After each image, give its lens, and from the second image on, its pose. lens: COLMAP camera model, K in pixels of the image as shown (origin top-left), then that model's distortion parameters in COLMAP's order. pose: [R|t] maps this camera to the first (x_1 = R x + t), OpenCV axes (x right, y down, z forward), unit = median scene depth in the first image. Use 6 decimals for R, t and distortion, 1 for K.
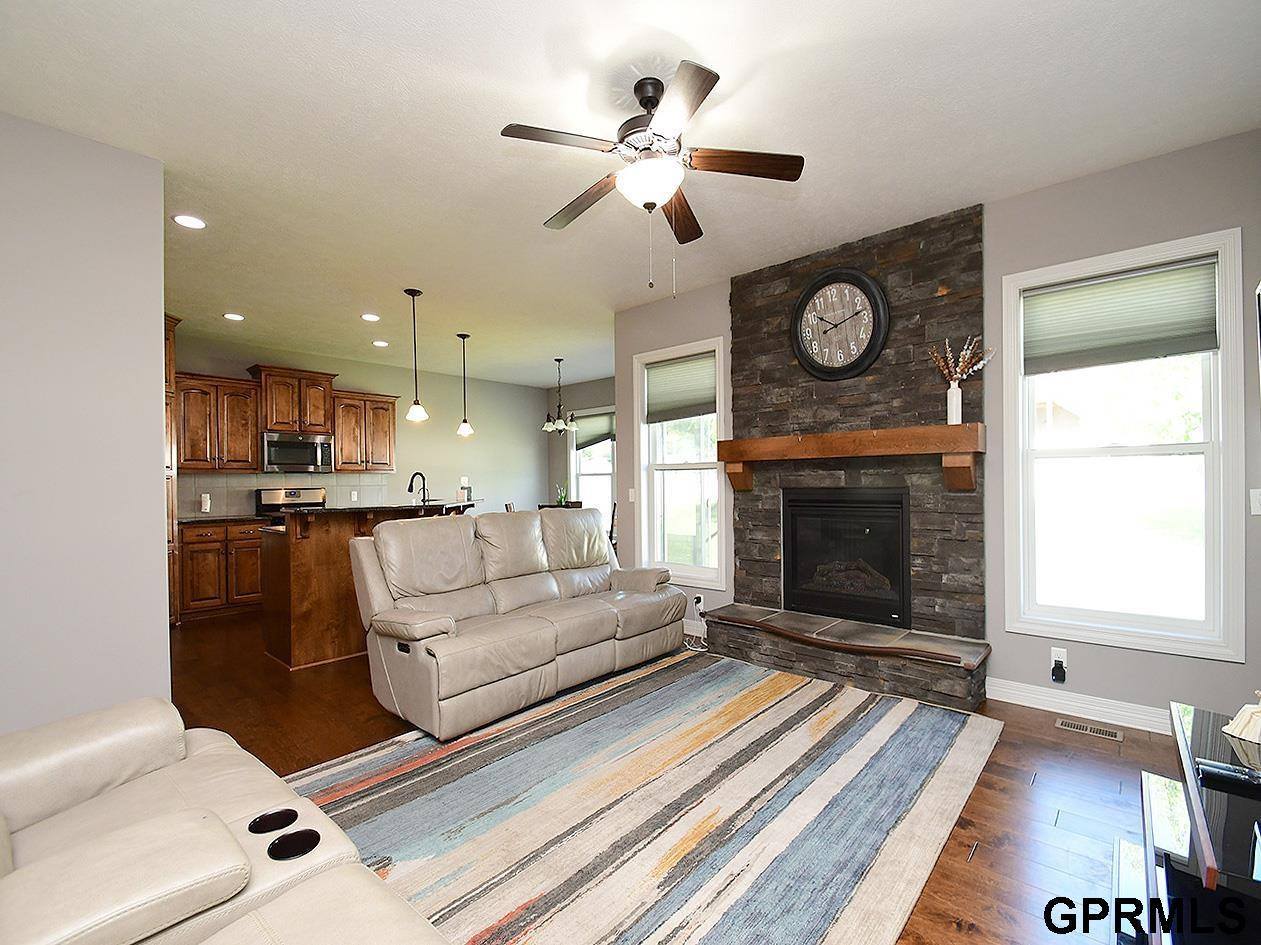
lens RADIAL K [[565.0, 0, 634.1], [0, 565.0, 482.1], [0, 0, 1]] dist [0.002602, -0.004107]
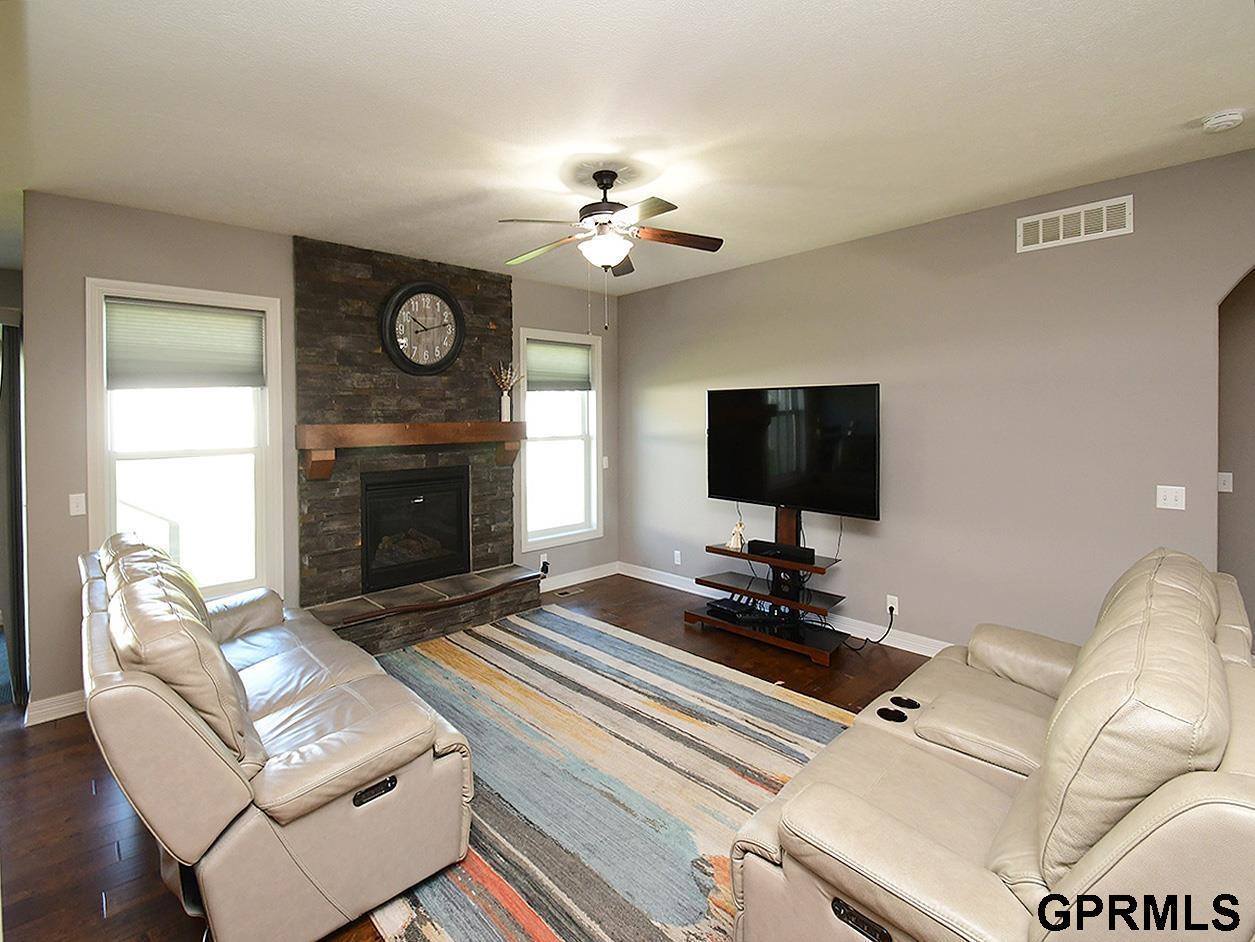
lens RADIAL K [[585.4, 0, 571.9], [0, 585.4, 426.9], [0, 0, 1]] dist [0.004299, -0.002781]
pose [[0.126648, -0.007619, 0.991918, -0.860514], [0.012742, 0.999900, 0.006054, -0.087363], [-0.991866, 0.011873, 0.126732, 0.600494]]
